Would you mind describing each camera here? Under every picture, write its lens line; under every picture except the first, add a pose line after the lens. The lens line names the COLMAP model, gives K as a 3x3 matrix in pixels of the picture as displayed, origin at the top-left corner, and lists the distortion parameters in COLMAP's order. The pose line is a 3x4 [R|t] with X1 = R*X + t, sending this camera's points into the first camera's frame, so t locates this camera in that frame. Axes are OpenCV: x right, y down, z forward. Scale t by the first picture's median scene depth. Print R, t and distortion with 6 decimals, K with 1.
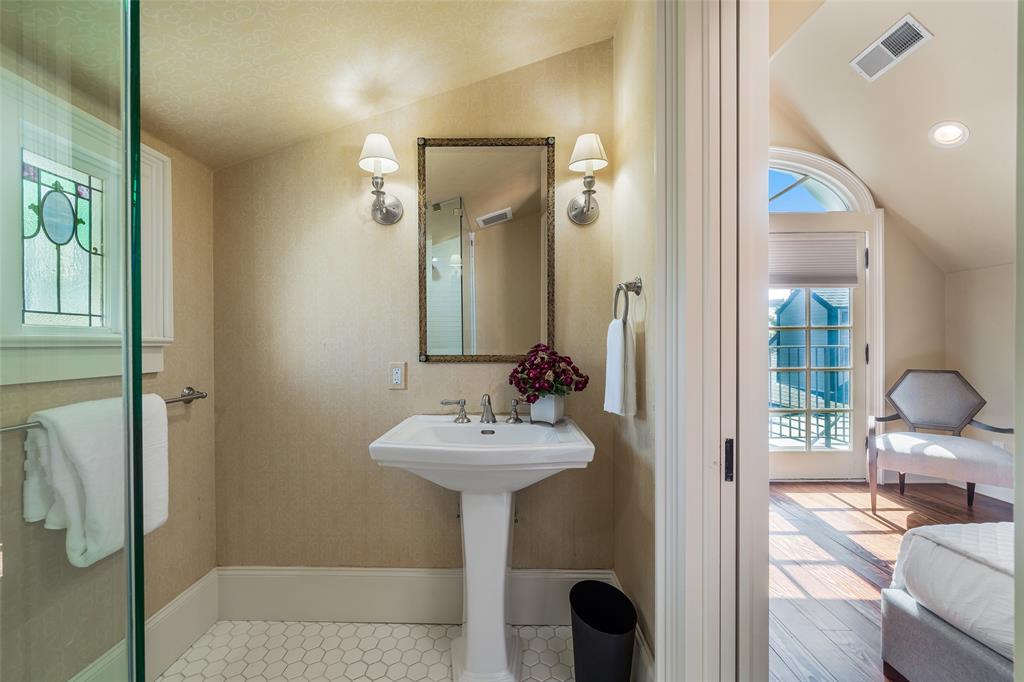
lens RADIAL K [[390.2, 0, 511.2], [0, 390.2, 341.7], [0, 0, 1]] dist [-0.000024, 0.000204]
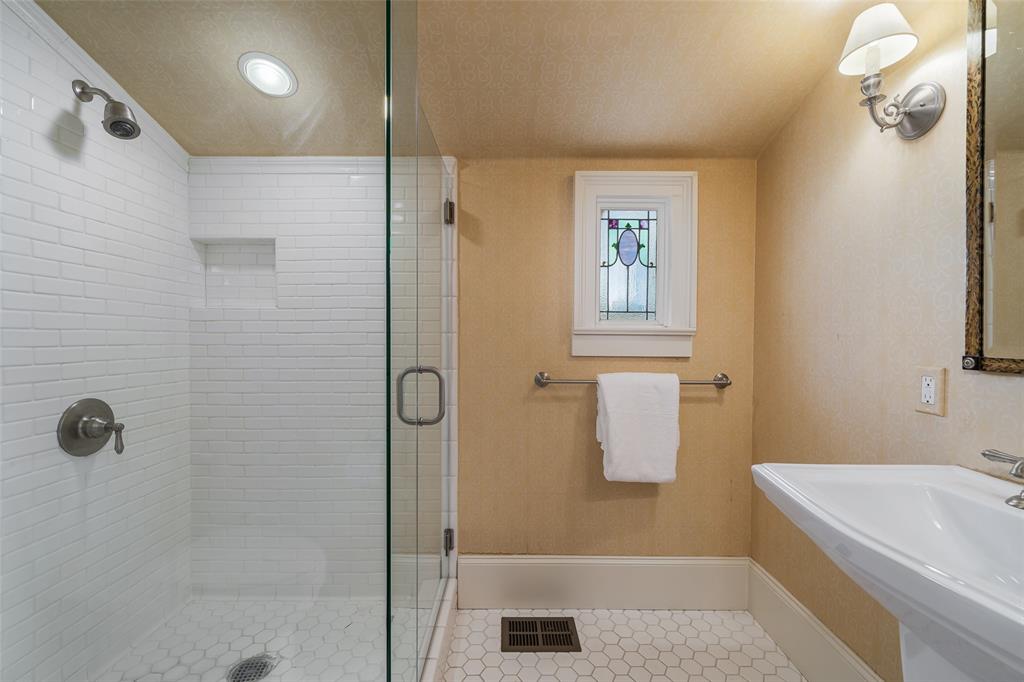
lens RADIAL K [[439.8, 0, 509.9], [0, 439.8, 335.5], [0, 0, 1]] dist [-0.001932, -0.000961]
pose [[0.012886, 0.009196, -0.999875, 0.473971], [-0.002916, 0.999954, 0.009159, 0.002538], [0.999913, 0.002798, 0.012912, 0.490951]]
